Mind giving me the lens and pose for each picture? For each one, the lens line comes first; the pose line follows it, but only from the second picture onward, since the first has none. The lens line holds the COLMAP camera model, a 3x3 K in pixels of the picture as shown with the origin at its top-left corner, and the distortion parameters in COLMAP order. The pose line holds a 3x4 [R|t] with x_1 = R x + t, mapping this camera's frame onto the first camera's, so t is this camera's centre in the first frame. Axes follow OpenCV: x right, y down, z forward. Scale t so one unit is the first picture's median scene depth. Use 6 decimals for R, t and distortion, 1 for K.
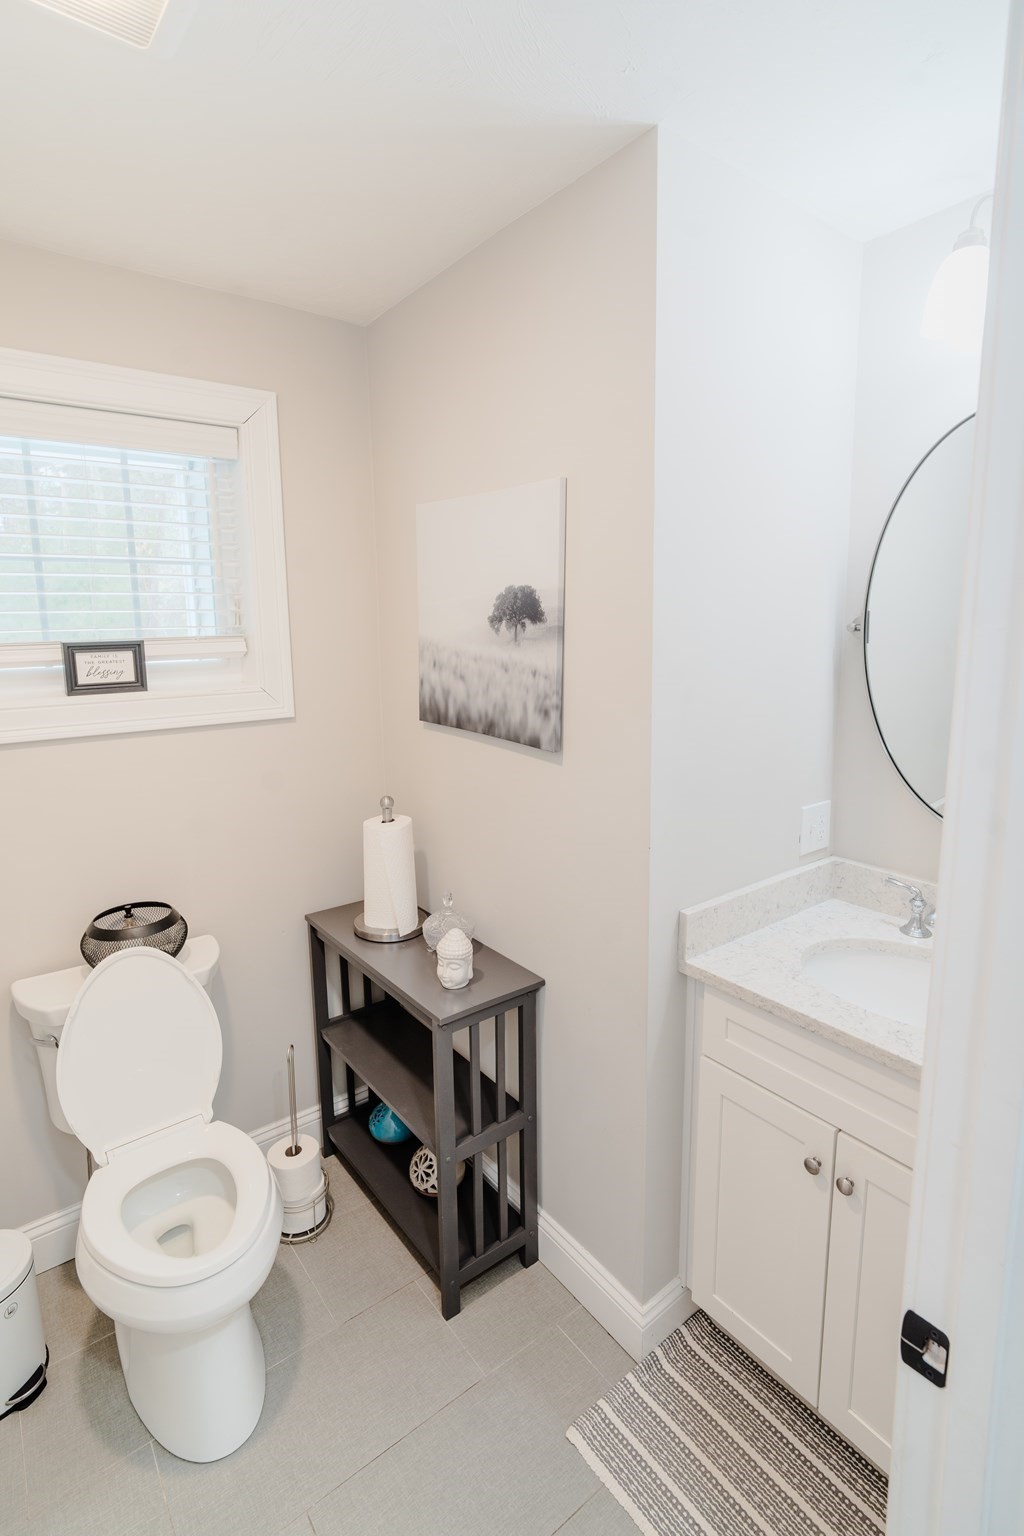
lens RADIAL K [[746.4, 0, 504.9], [0, 746.4, 728.6], [0, 0, 1]] dist [-0.017814, 0.010017]
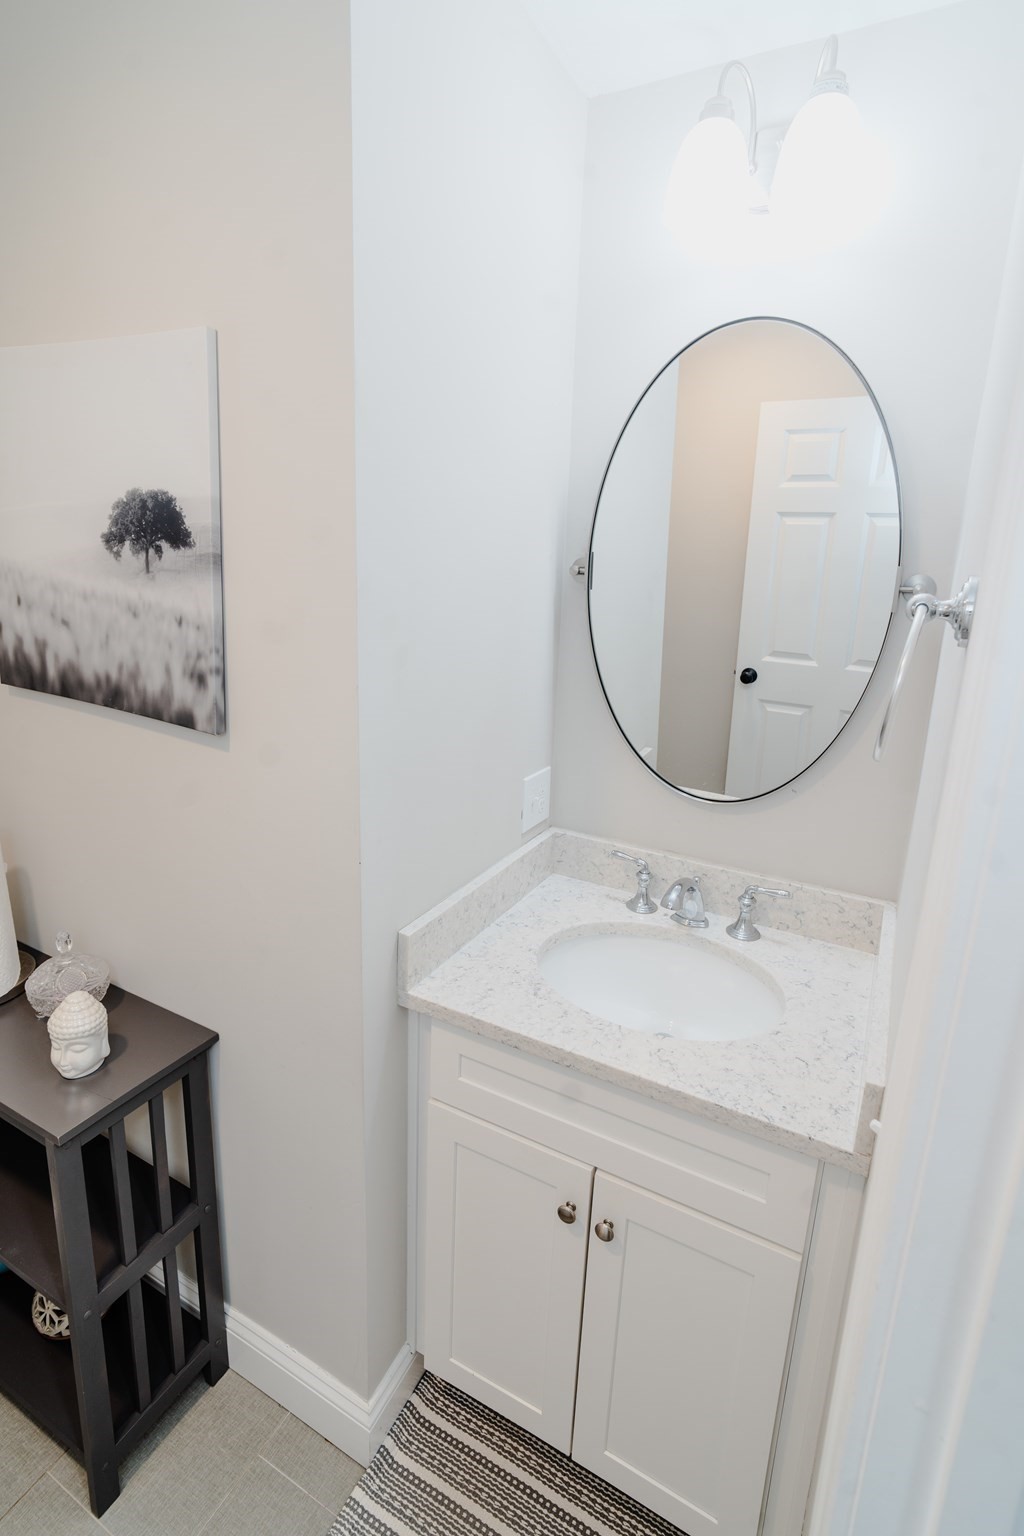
lens RADIAL K [[761.5, 0, 513.8], [0, 761.5, 733.2], [0, 0, 1]] dist [-0.022717, 0.011429]
pose [[0.901507, -0.053171, 0.429485, 0.010863], [0.010994, 0.994917, 0.100095, -0.036300], [-0.432624, -0.085515, 0.897510, 0.217343]]
